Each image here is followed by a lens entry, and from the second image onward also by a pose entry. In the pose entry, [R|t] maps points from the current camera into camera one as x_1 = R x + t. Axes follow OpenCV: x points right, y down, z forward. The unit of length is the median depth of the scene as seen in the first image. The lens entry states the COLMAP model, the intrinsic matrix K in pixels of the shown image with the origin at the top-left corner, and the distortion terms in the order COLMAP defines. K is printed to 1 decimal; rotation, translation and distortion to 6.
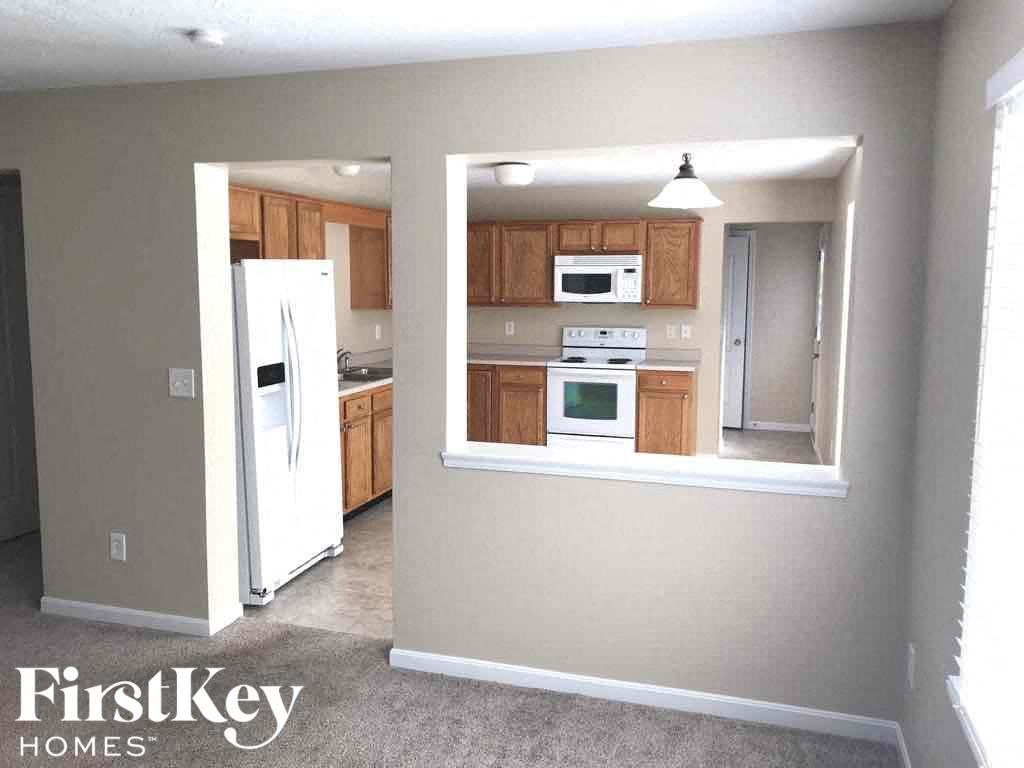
lens RADIAL K [[839.9, 0, 512.0], [0, 839.9, 384.0], [0, 0, 1]] dist [-0.005919, 0.000444]
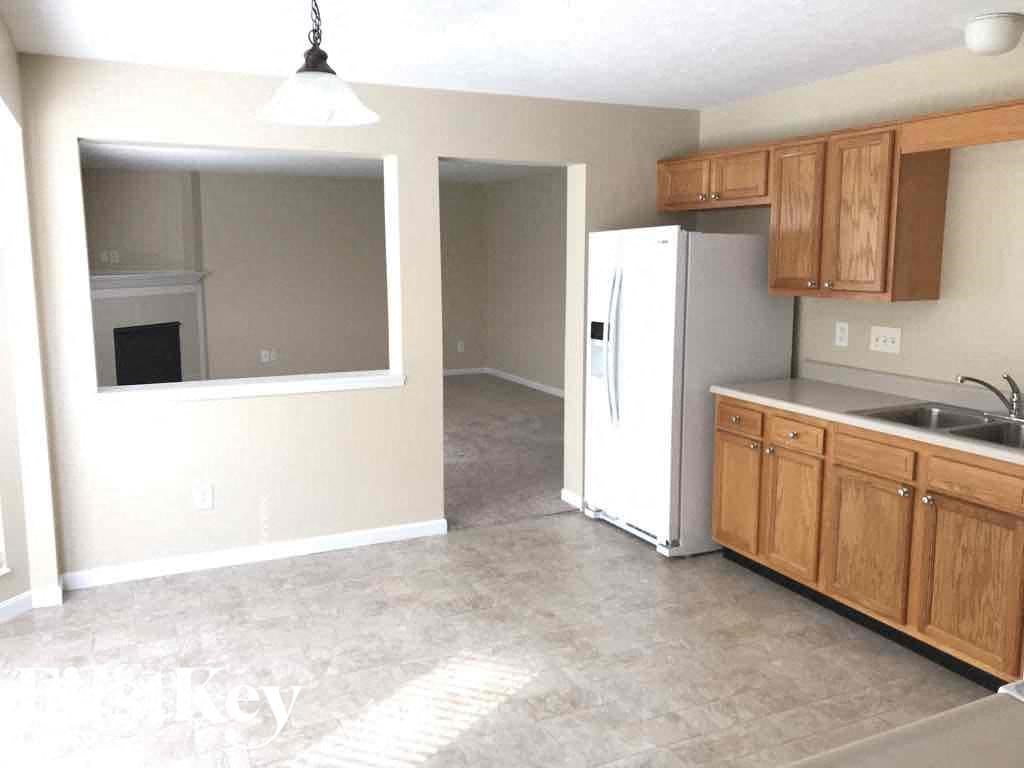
lens RADIAL K [[839.9, 0, 512.0], [0, 839.9, 384.0], [0, 0, 1]] dist [-0.005919, 0.000444]
pose [[-0.741531, 0.100139, -0.663403, 0.333537], [-0.084485, 0.966990, 0.240399, -0.120051], [0.665578, 0.234311, -0.708593, 1.008508]]
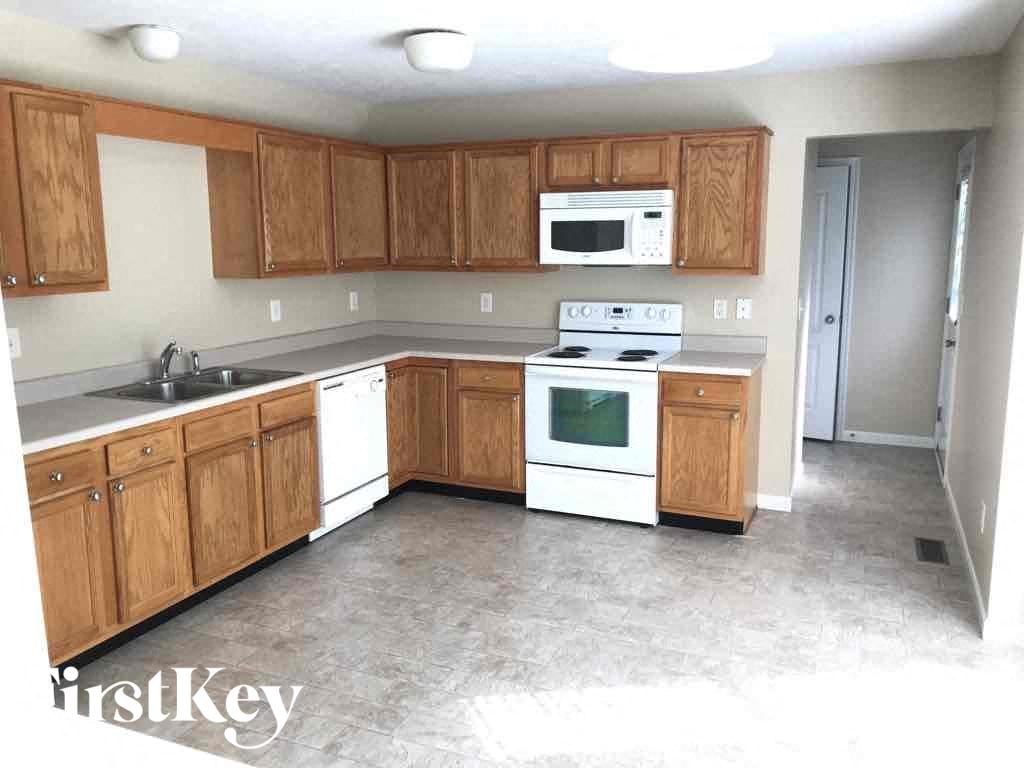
lens RADIAL K [[839.9, 0, 512.0], [0, 839.9, 384.0], [0, 0, 1]] dist [-0.005919, 0.000444]
pose [[0.993852, 0.009311, -0.110324, 0.104280], [-0.003767, 0.998724, 0.050354, -0.037652], [0.110652, -0.049629, 0.992619, 0.342641]]
